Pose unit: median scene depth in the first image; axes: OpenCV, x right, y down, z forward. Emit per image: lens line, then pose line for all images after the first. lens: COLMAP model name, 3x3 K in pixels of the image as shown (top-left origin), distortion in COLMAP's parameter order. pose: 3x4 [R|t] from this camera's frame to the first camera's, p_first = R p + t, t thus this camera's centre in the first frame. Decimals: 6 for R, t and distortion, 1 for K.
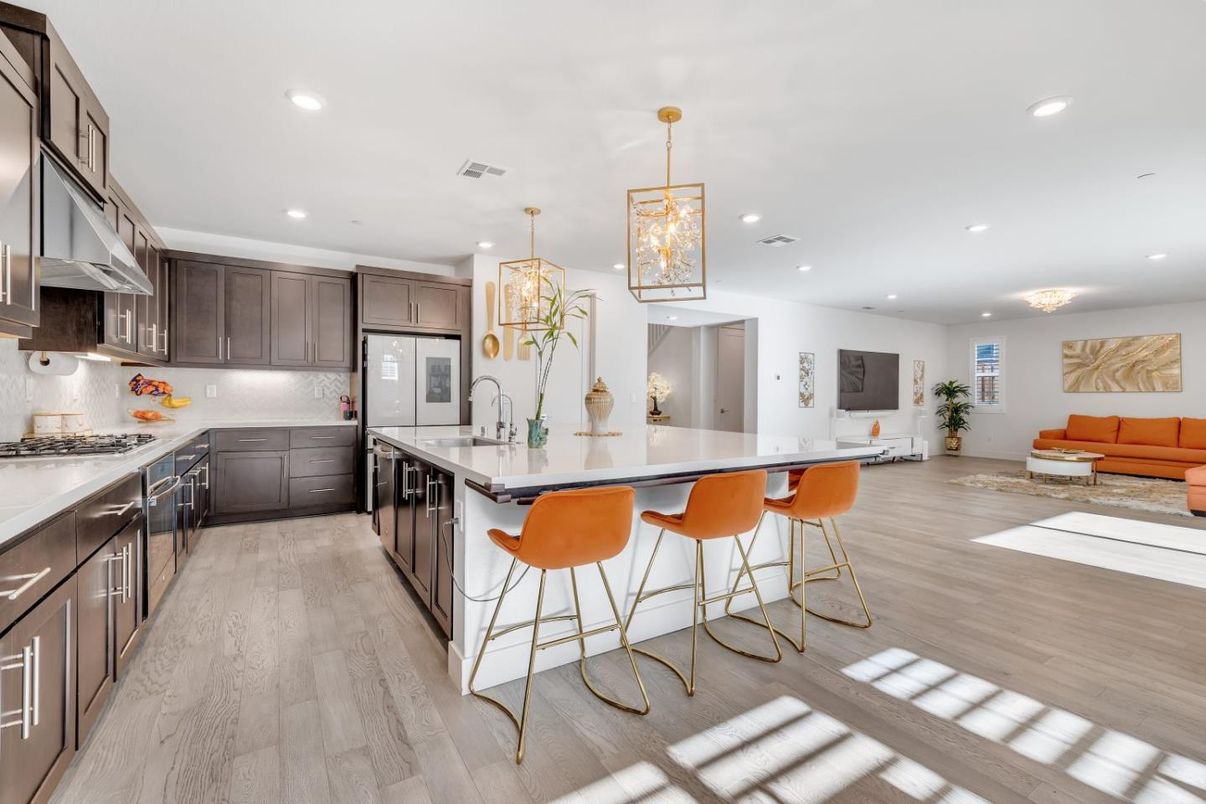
lens RADIAL K [[516.4, 0, 603.2], [0, 516.4, 399.9], [0, 0, 1]] dist [0.008145, 0.000410]
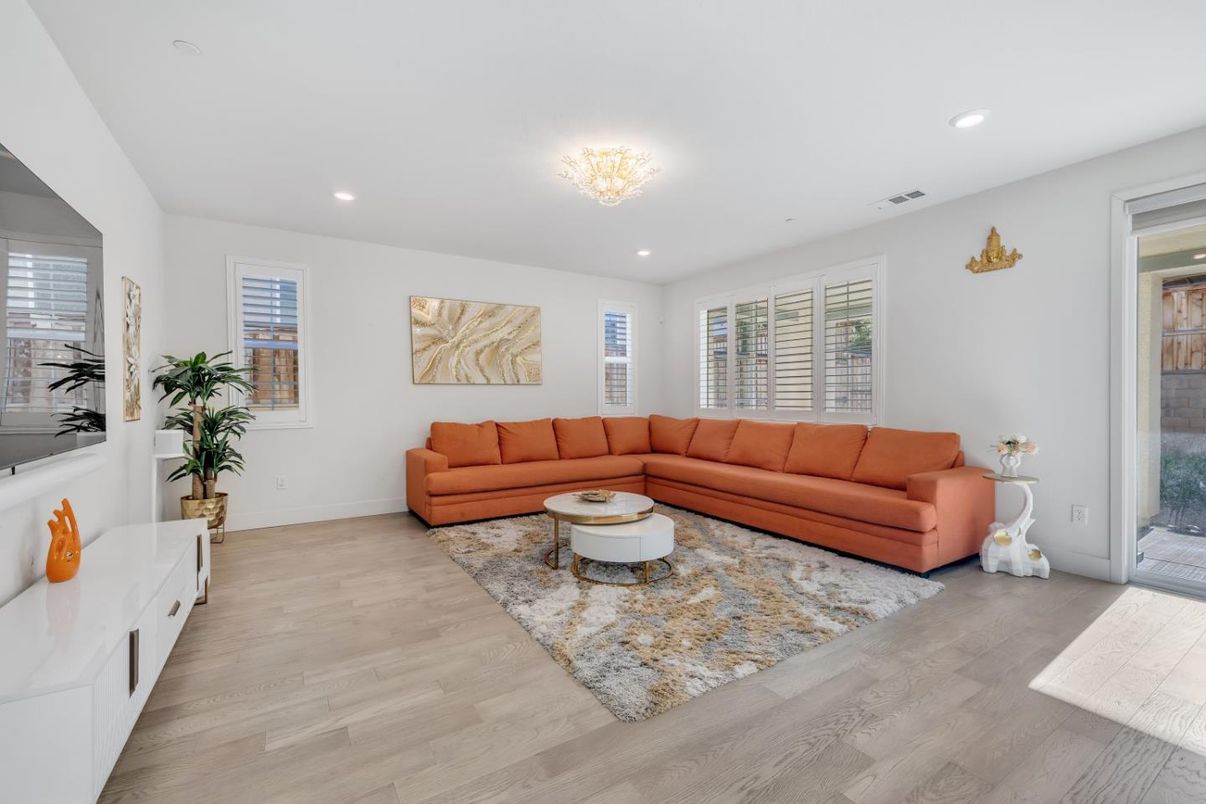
lens RADIAL K [[516.4, 0, 609.3], [0, 516.4, 401.2], [0, 0, 1]] dist [0.008145, 0.000410]
pose [[0.001989, -0.015314, 0.999881, 0.458290], [0.013250, 0.999795, 0.015287, -0.002910], [-0.999910, 0.013218, 0.002192, 1.136974]]
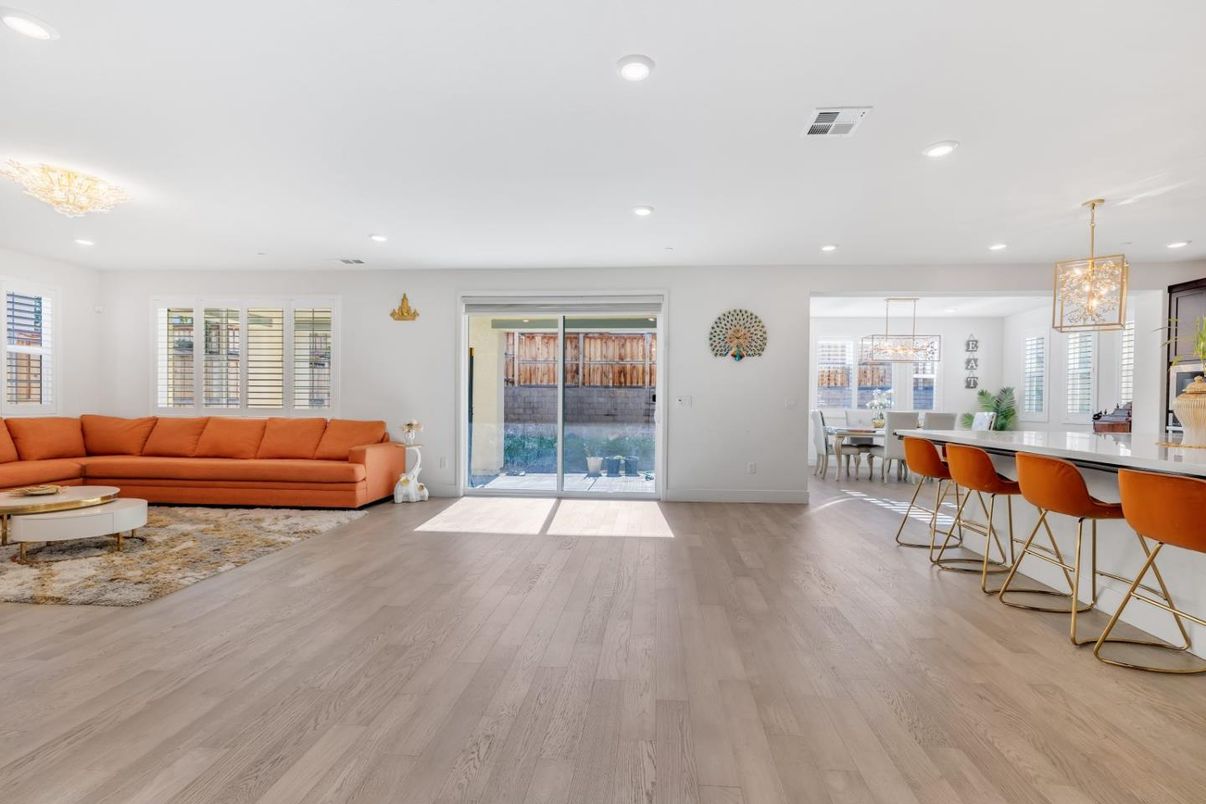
lens RADIAL K [[516.4, 0, 613.7], [0, 516.4, 406.4], [0, 0, 1]] dist [0.008145, 0.000410]
pose [[-0.799386, -0.019251, 0.600509, 0.226460], [-0.008075, 0.999741, 0.021300, -0.001496], [-0.600763, 0.012178, -0.799334, 1.213859]]
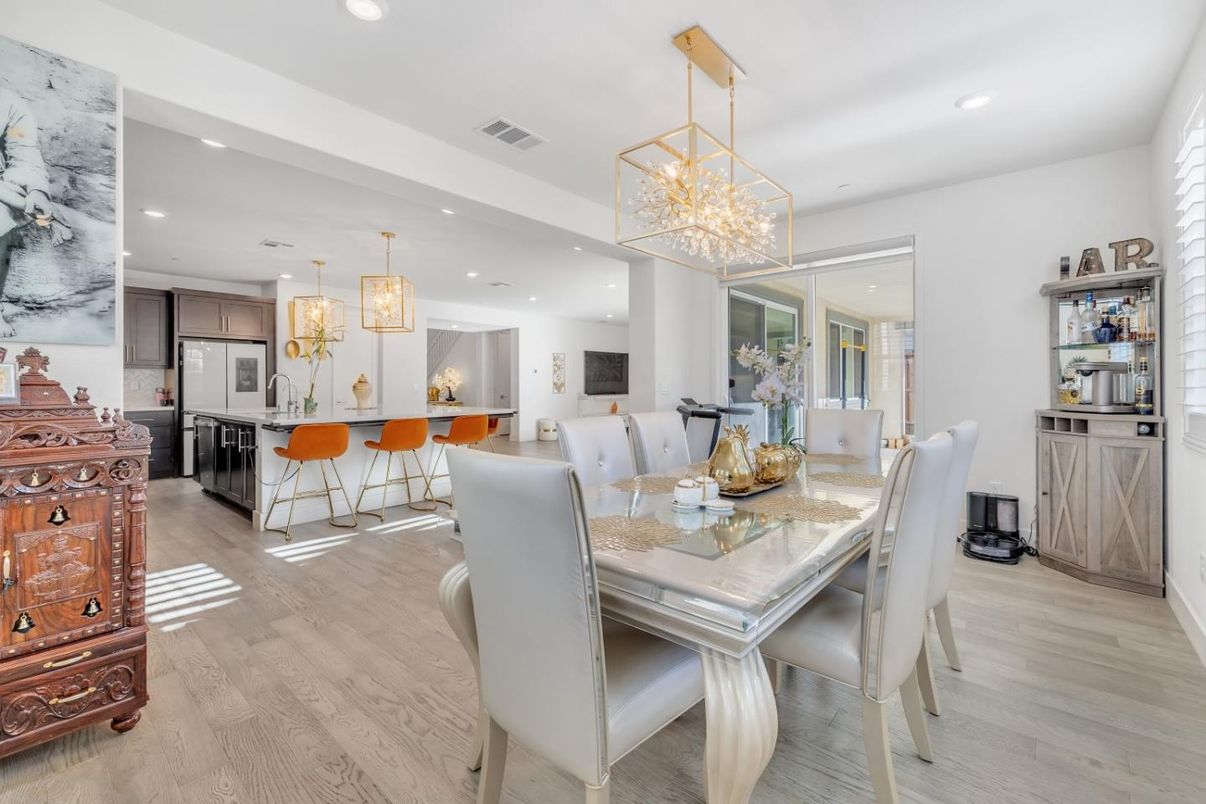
lens RADIAL K [[516.4, 0, 607.1], [0, 516.4, 385.7], [0, 0, 1]] dist [0.008145, 0.000410]
pose [[0.956343, -0.010474, 0.292059, 0.169980], [0.013446, 0.999876, -0.008172, 0.012039], [-0.291937, 0.011743, 0.956365, -0.522055]]
